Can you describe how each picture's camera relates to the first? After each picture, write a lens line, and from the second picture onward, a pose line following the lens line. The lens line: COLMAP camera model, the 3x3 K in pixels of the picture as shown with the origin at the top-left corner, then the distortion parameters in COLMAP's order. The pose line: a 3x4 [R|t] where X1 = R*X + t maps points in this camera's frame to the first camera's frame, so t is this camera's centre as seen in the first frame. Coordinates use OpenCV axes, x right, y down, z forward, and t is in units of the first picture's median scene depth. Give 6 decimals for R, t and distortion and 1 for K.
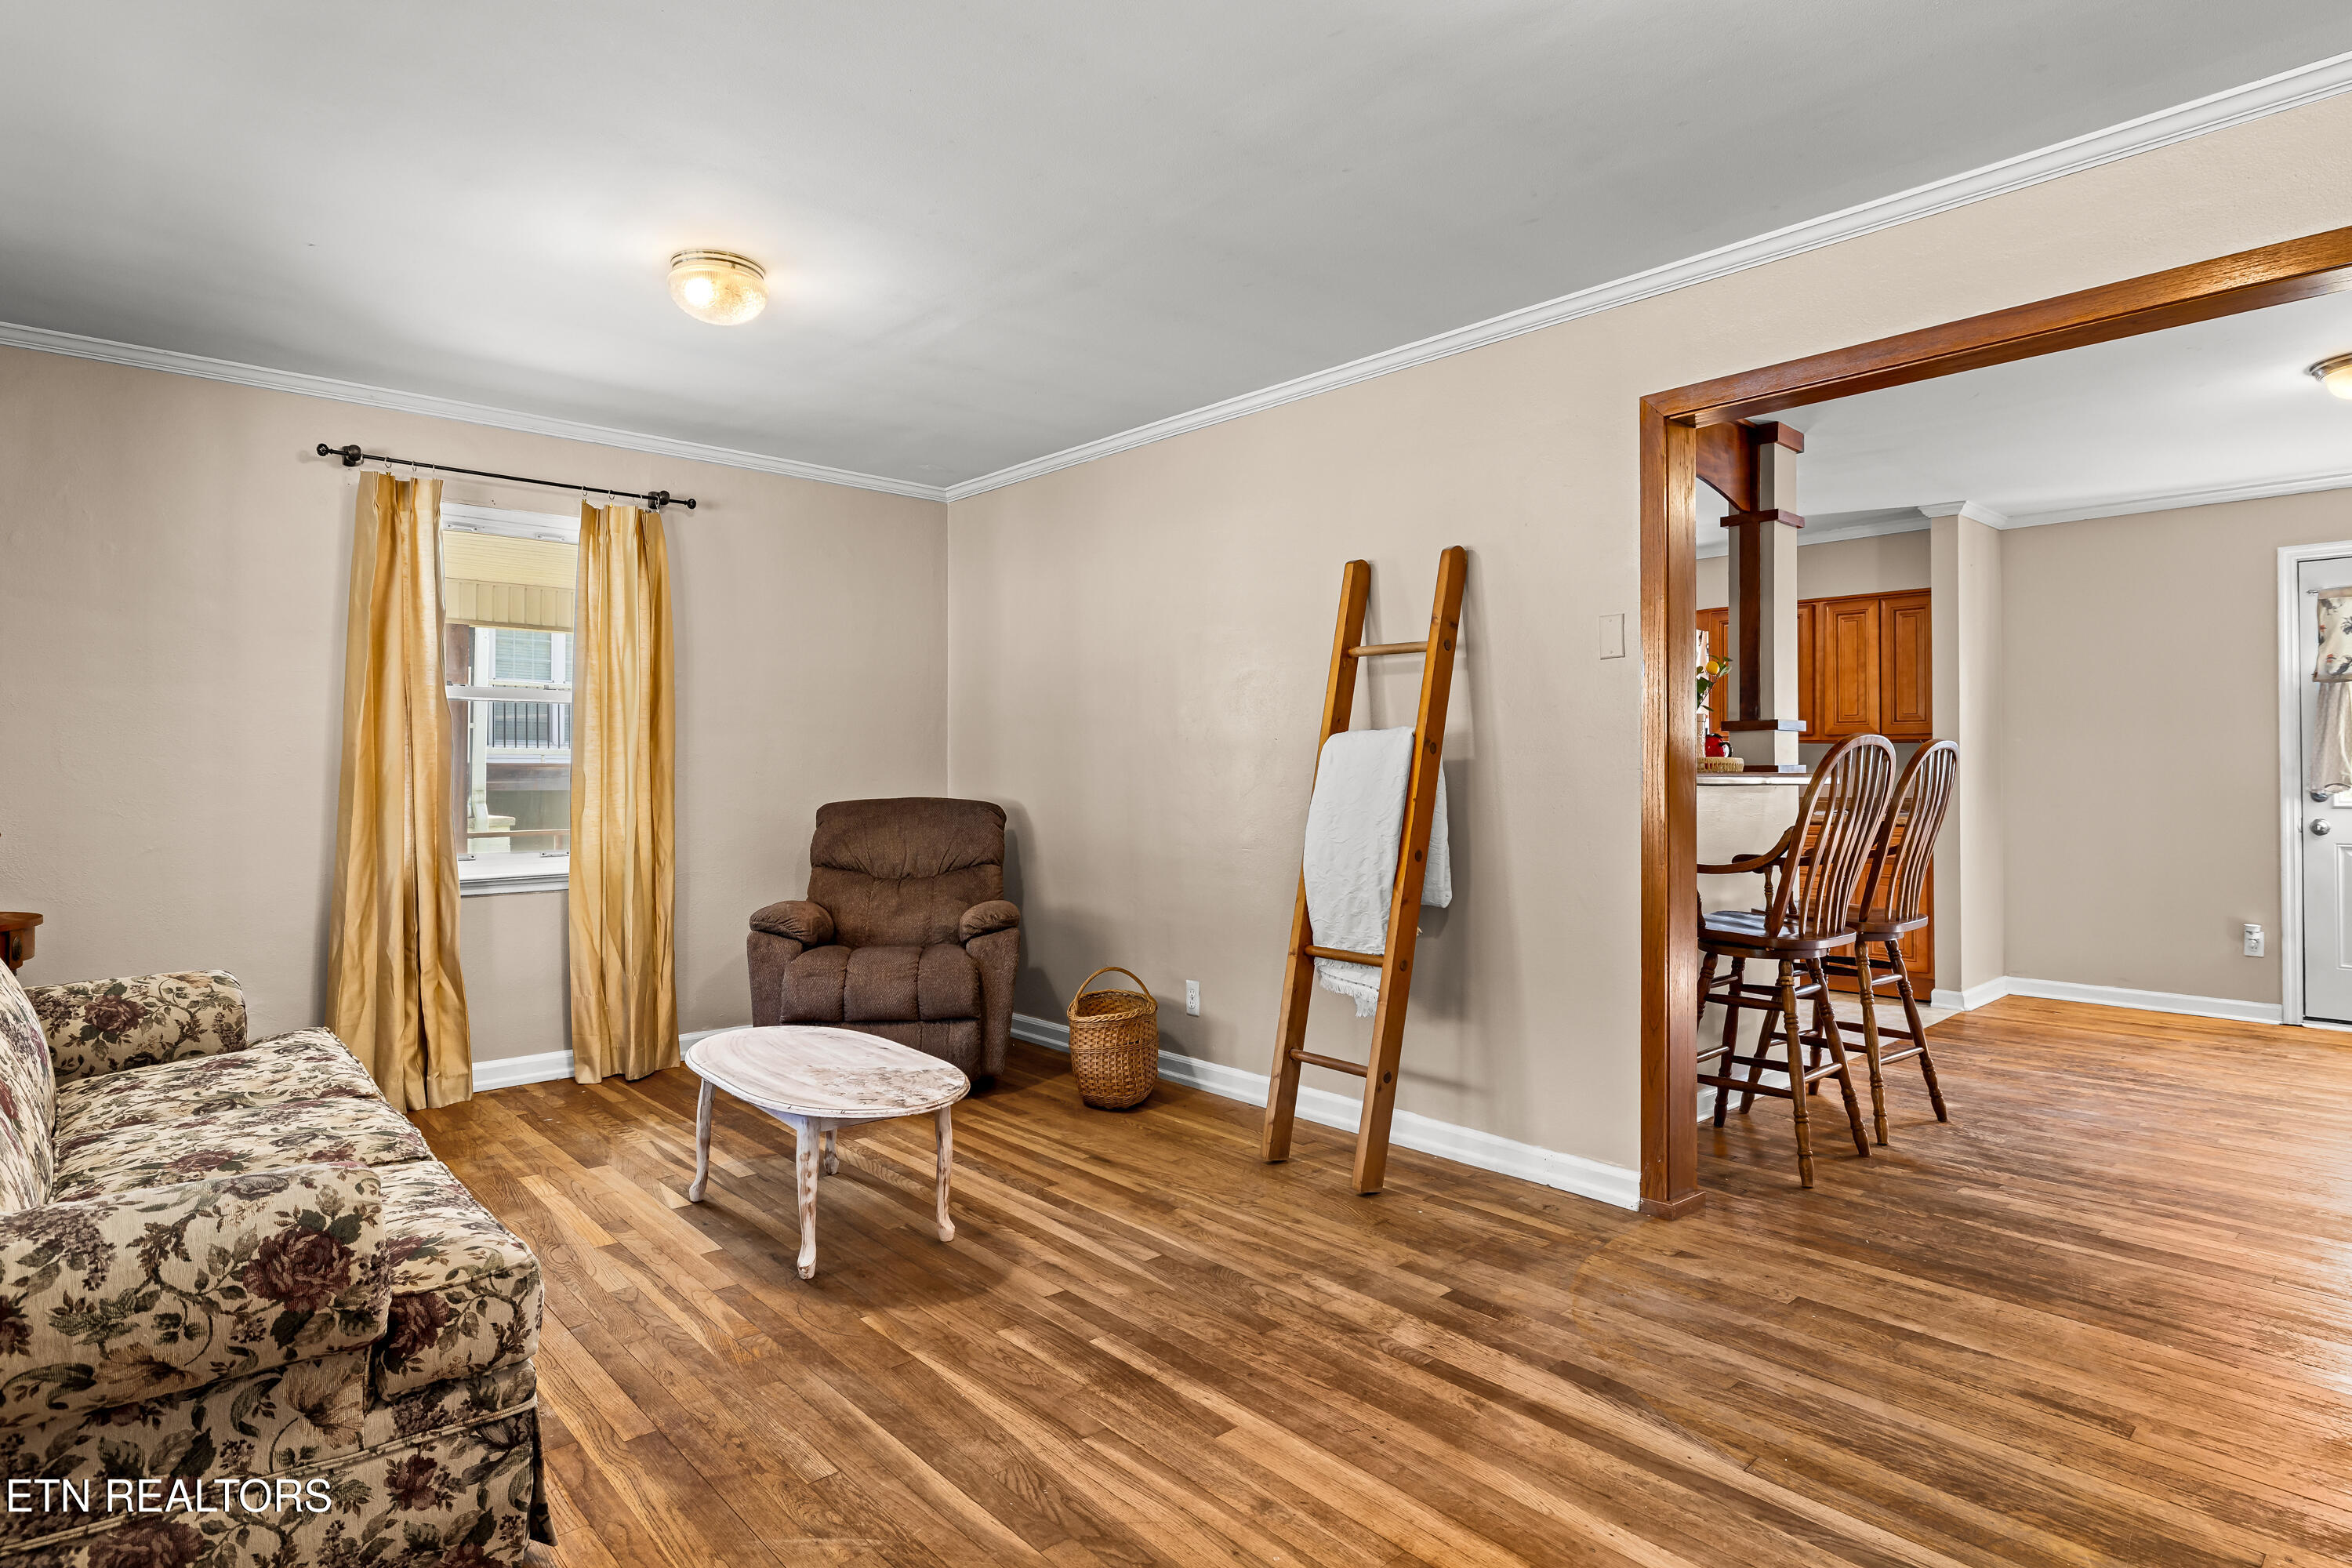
lens RADIAL K [[1241.8, 0, 1197.2], [0, 1241.8, 751.0], [0, 0, 1]] dist [0.001271, -0.000077]
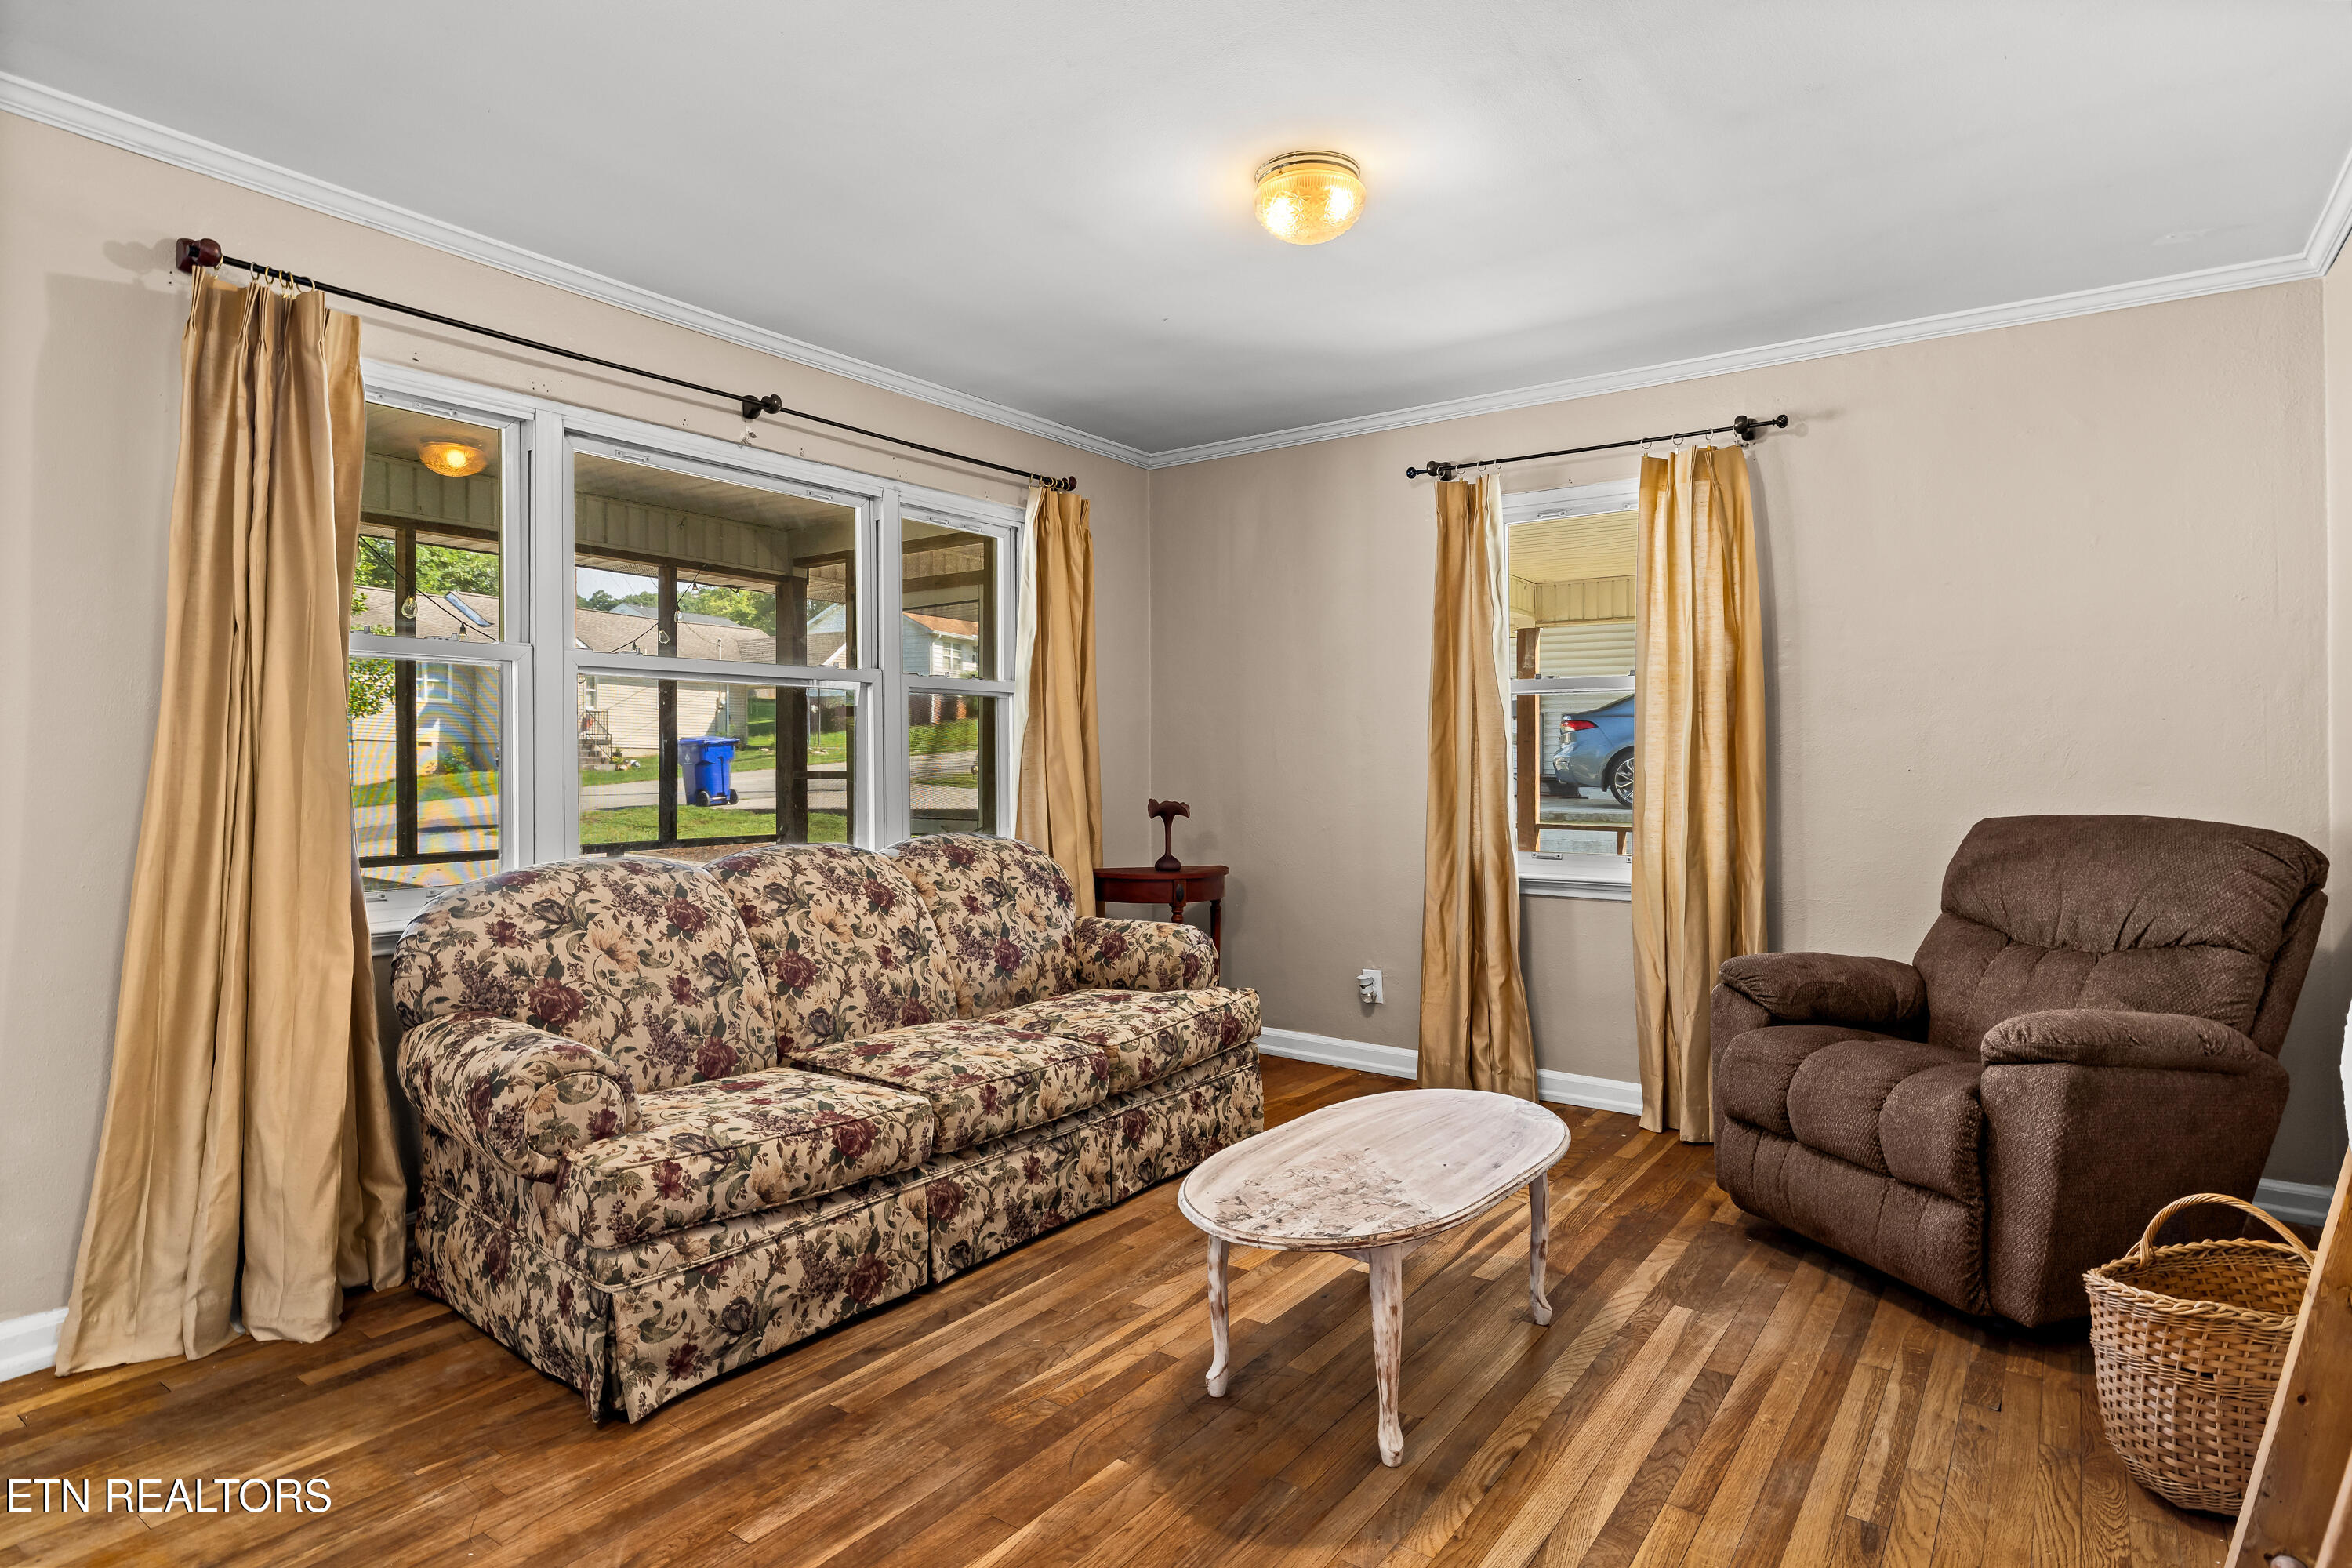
lens RADIAL K [[1254.0, 0, 1178.9], [0, 1254.0, 764.4], [0, 0, 1]] dist [0.002297, 0.000331]
pose [[0.202389, 0.001318, -0.979304, 0.366873], [0.010380, 0.999940, 0.003491, 0.008993], [0.979250, -0.010872, 0.202363, 0.624341]]
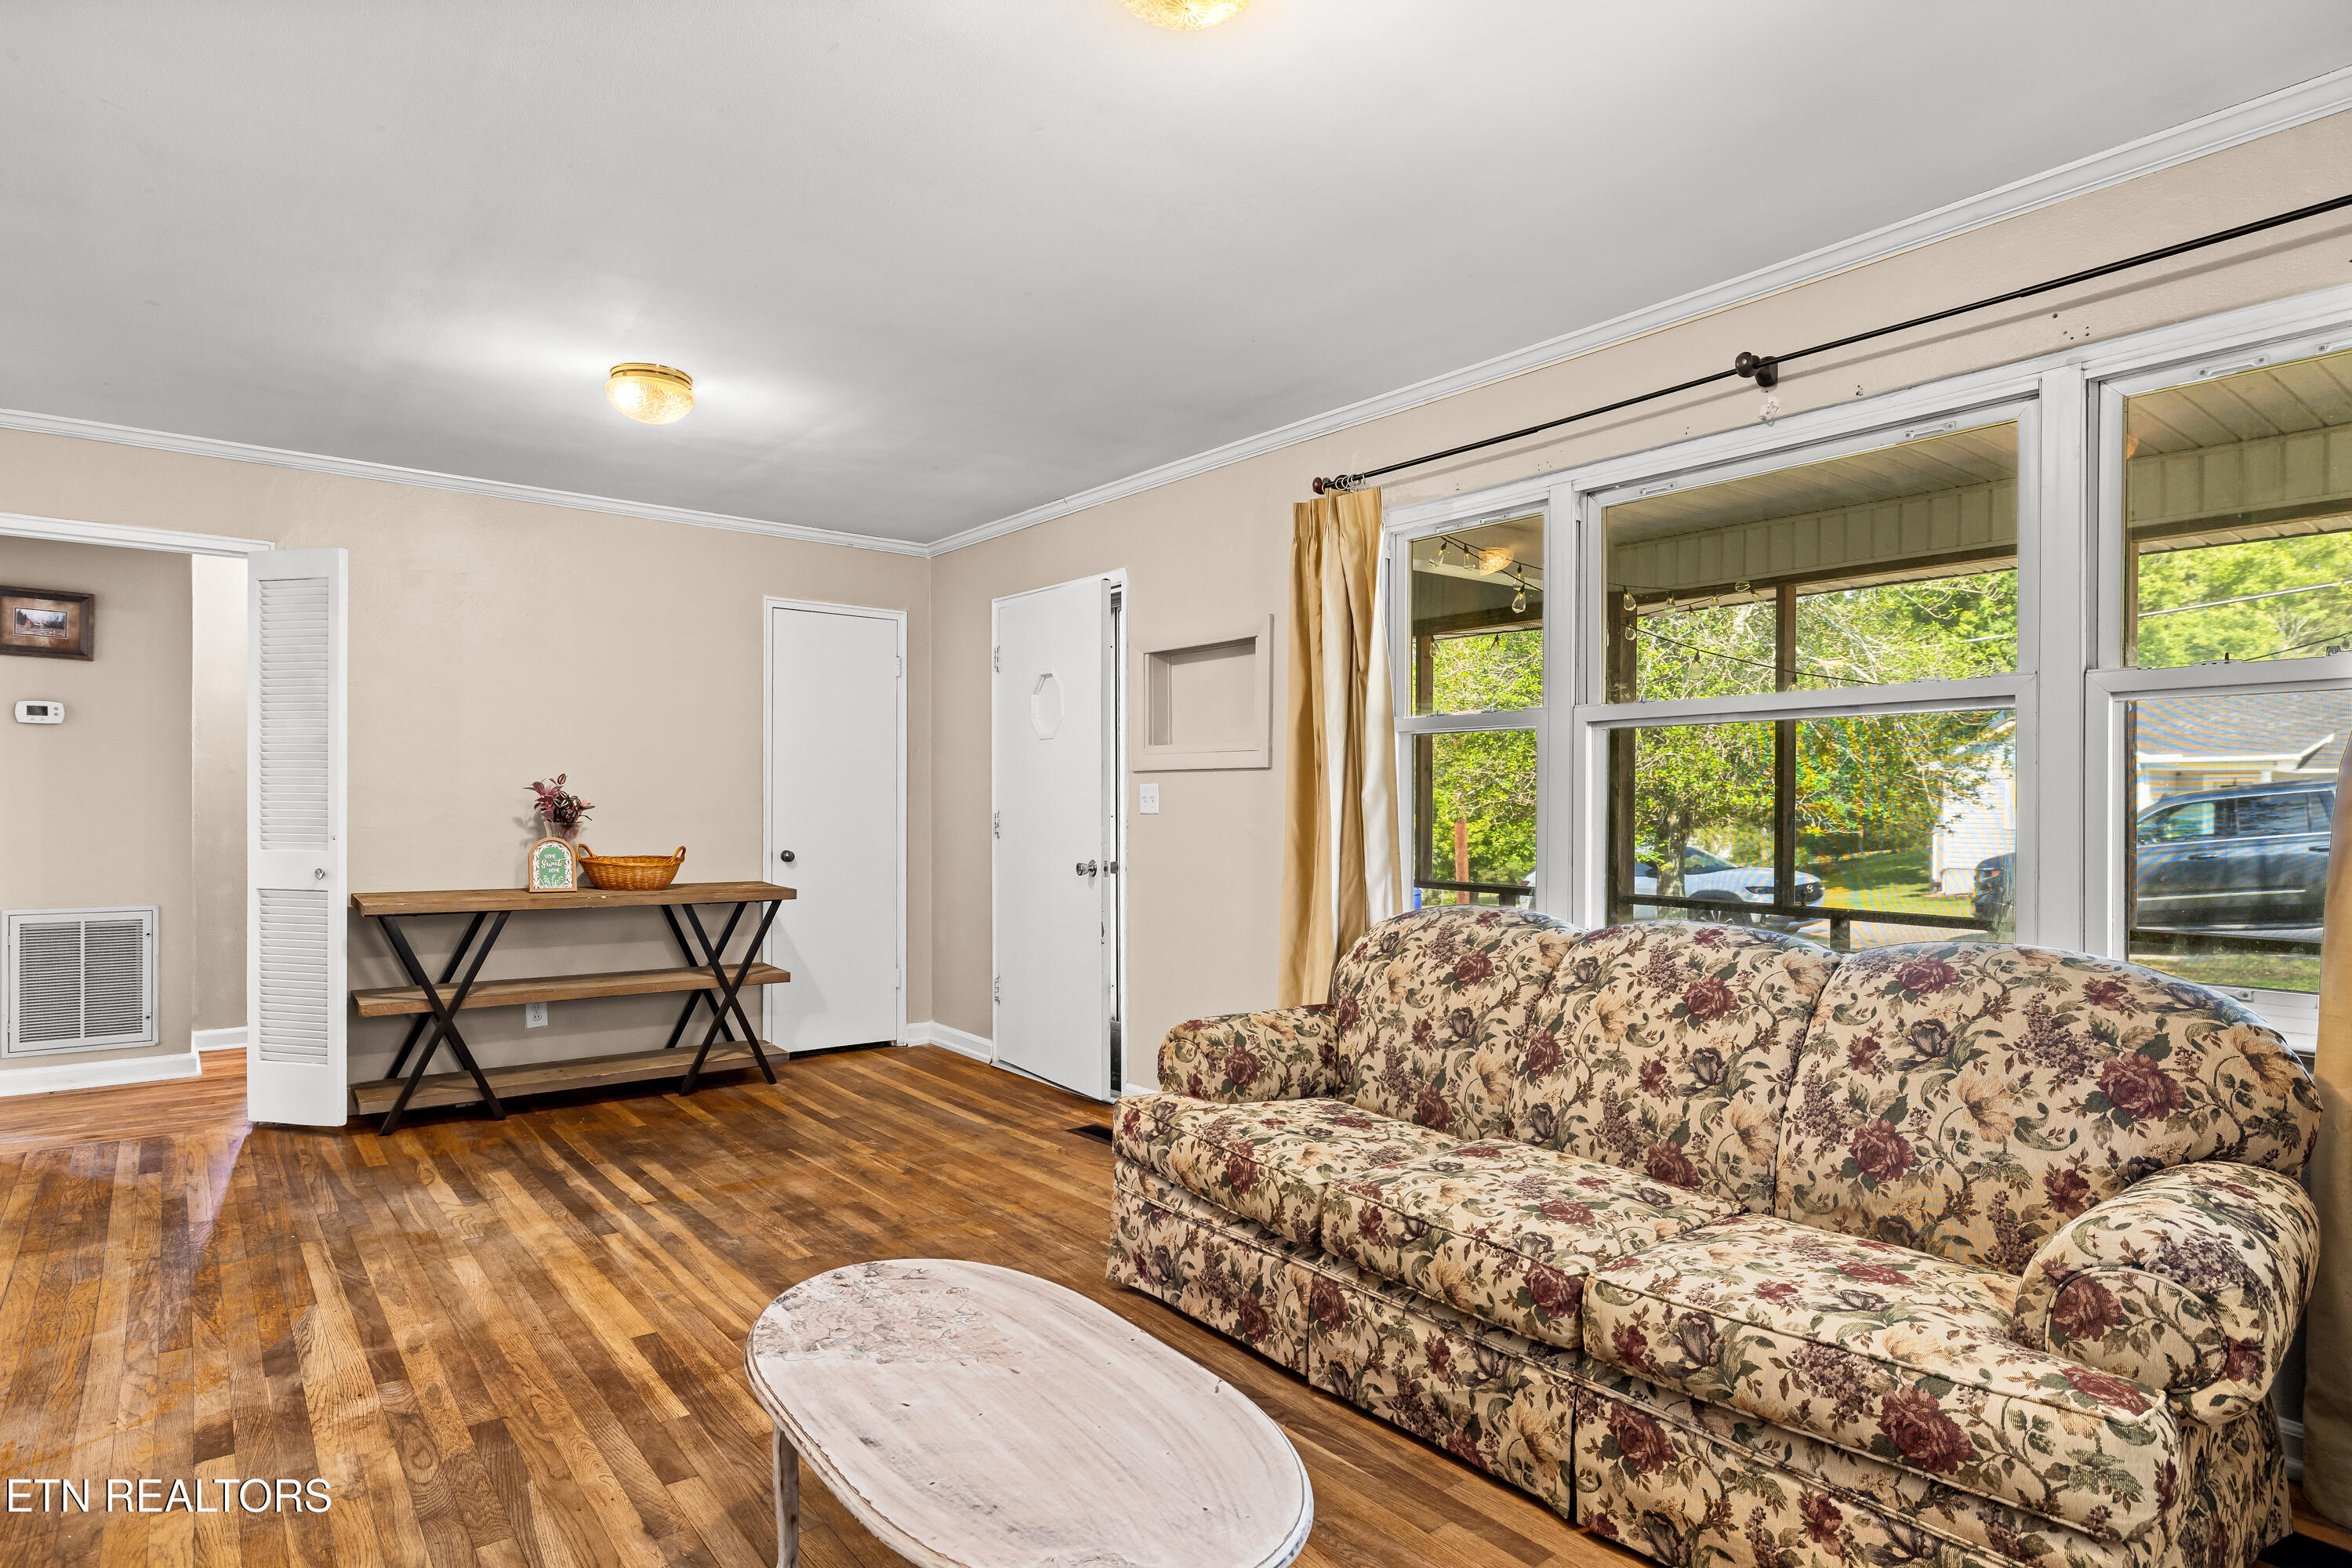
lens RADIAL K [[1271.7, 0, 1153.8], [0, 1271.7, 827.6], [0, 0, 1]] dist [0.000056, -0.000503]
pose [[-0.995730, -0.008655, 0.091903, -0.360302], [-0.008074, 0.999945, 0.006692, 0.010268], [-0.091955, 0.005921, -0.995746, 1.322939]]
